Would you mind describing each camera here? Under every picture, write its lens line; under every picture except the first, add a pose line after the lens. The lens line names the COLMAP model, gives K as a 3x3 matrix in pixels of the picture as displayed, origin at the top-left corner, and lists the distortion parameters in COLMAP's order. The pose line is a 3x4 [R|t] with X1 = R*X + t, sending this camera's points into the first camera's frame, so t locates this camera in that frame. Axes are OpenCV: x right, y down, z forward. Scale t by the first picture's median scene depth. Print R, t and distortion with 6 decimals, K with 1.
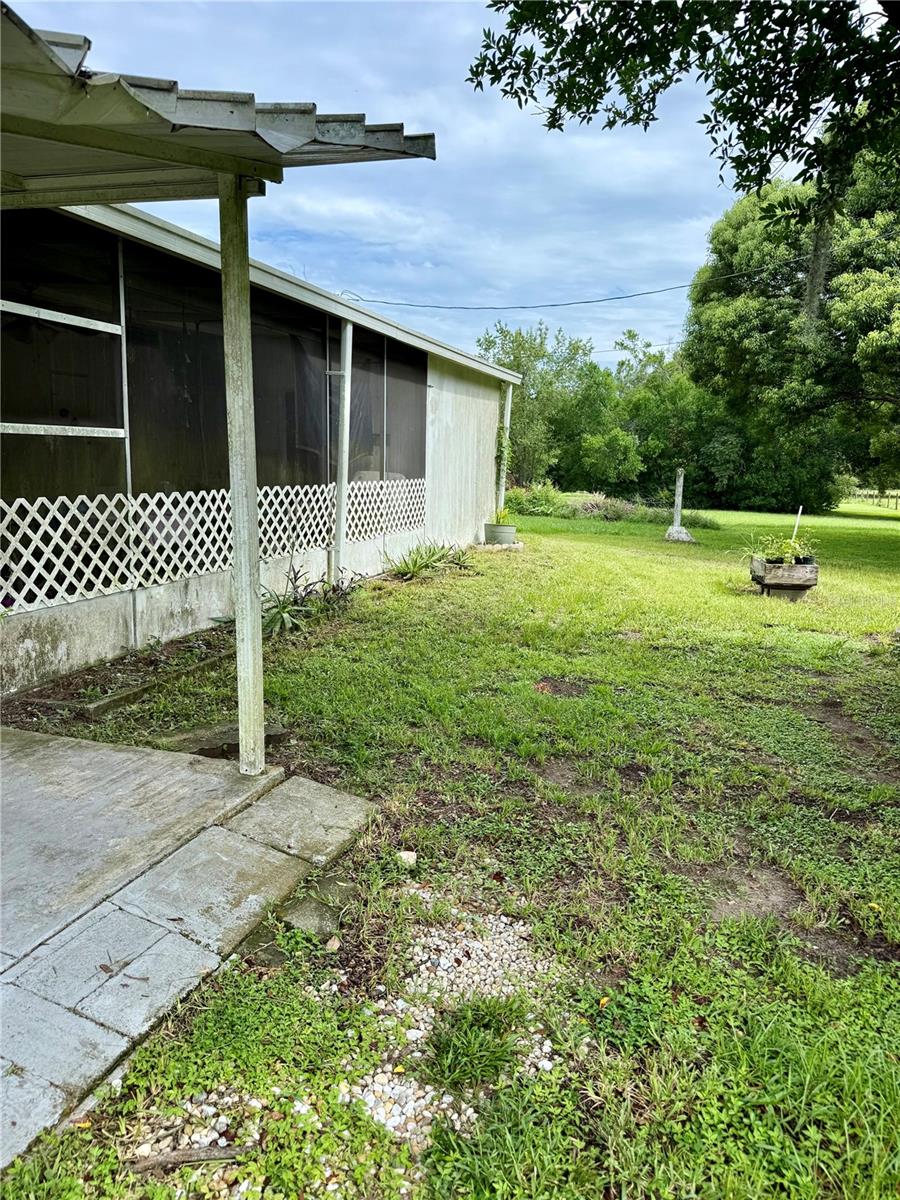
lens RADIAL K [[832.1, 0, 447.3], [0, 832.1, 601.9], [0, 0, 1]] dist [0.005424, 0.000490]
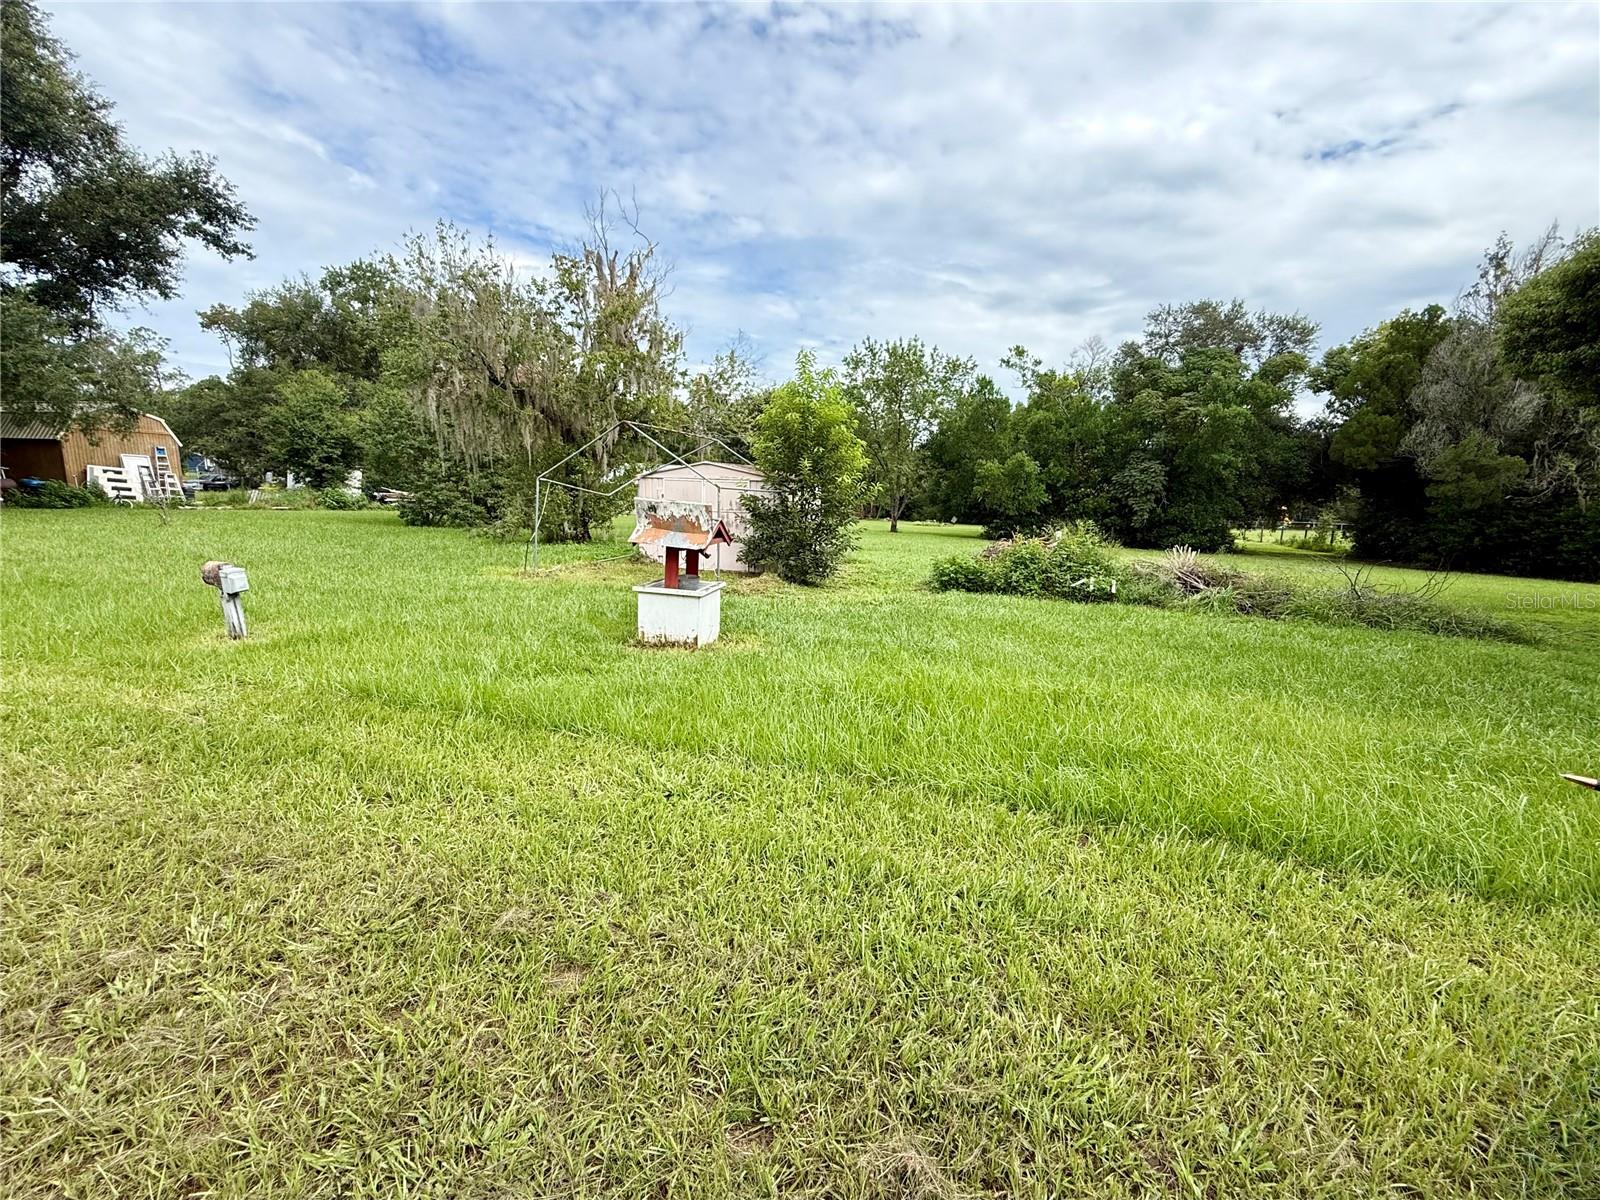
lens RADIAL K [[639.7, 0, 801.9], [0, 639.7, 596.1], [0, 0, 1]] dist [0.007434, -0.000419]
pose [[0.999415, 0.005687, 0.033736, -0.039501], [-0.005532, 0.999974, -0.004695, -0.054816], [-0.033761, 0.004506, 0.999420, 0.340502]]
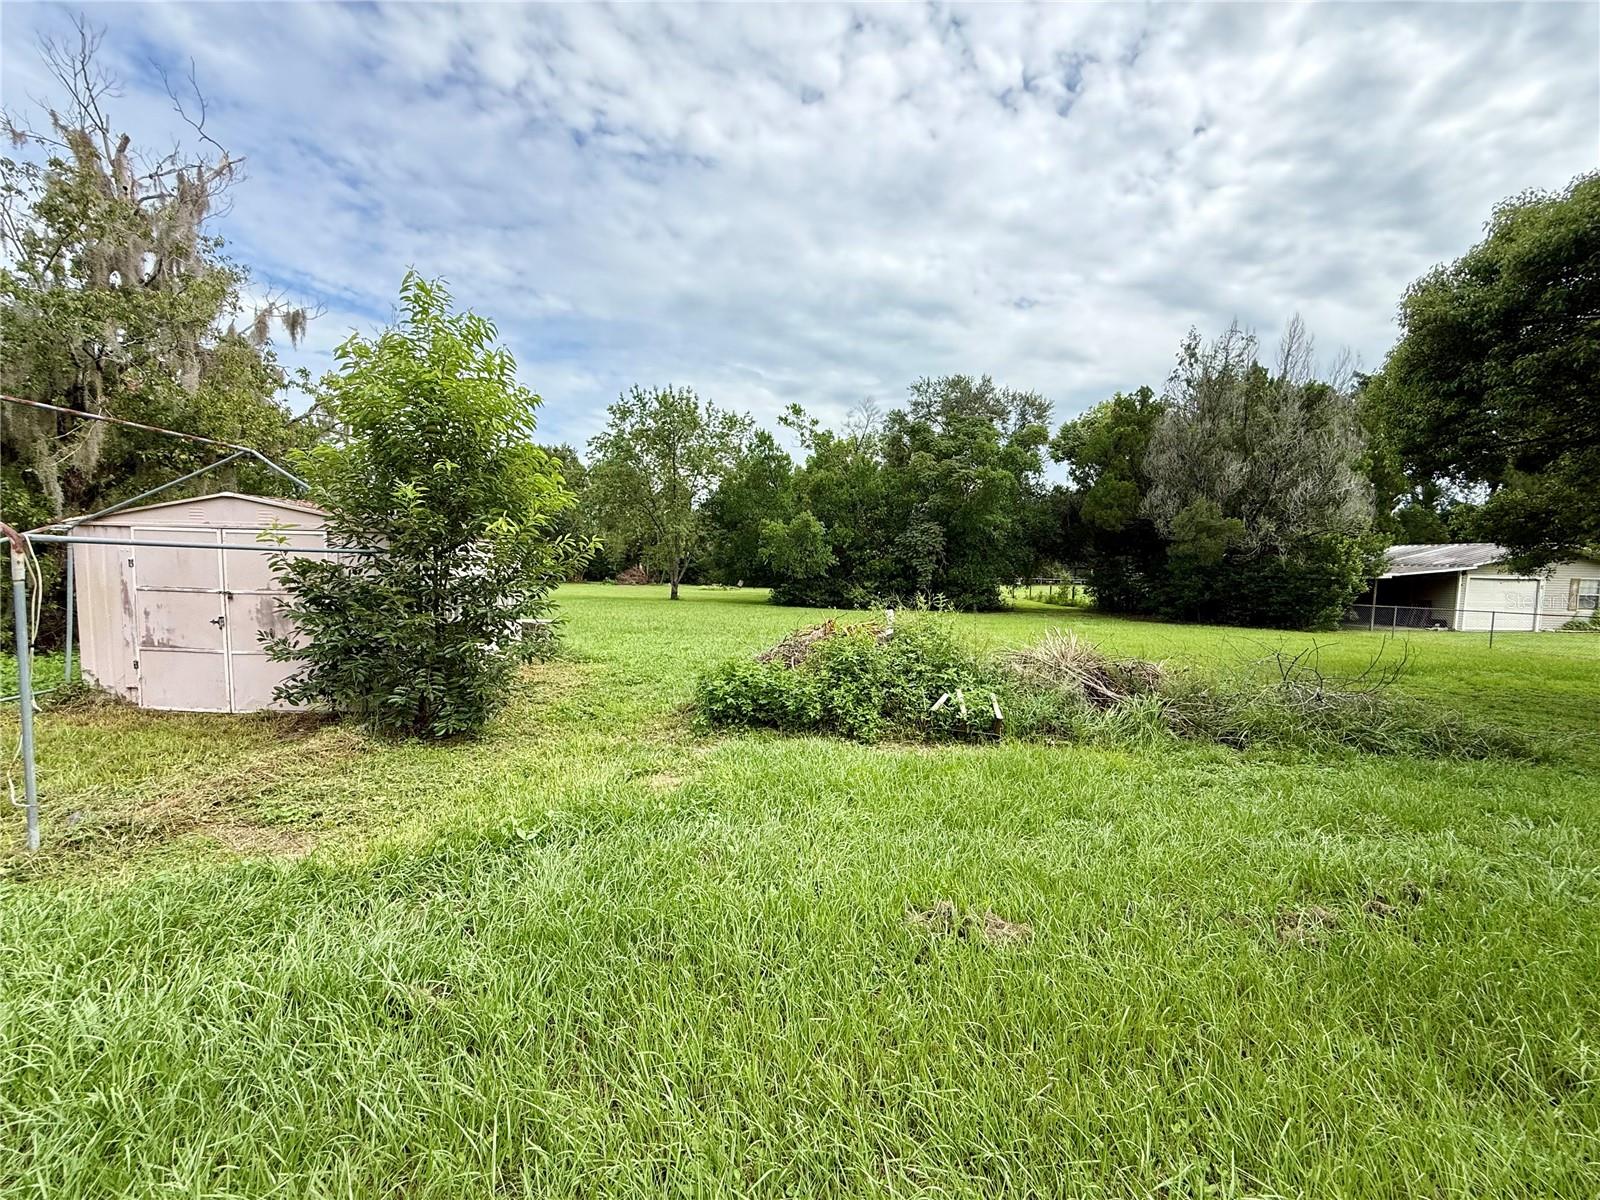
lens RADIAL K [[639.7, 0, 797.4], [0, 639.7, 596.4], [0, 0, 1]] dist [0.007434, -0.000419]
pose [[0.938684, -0.019304, 0.344238, -0.013112], [0.054880, 0.994067, -0.093906, -0.068954], [-0.340383, 0.107040, 0.934174, 0.427813]]
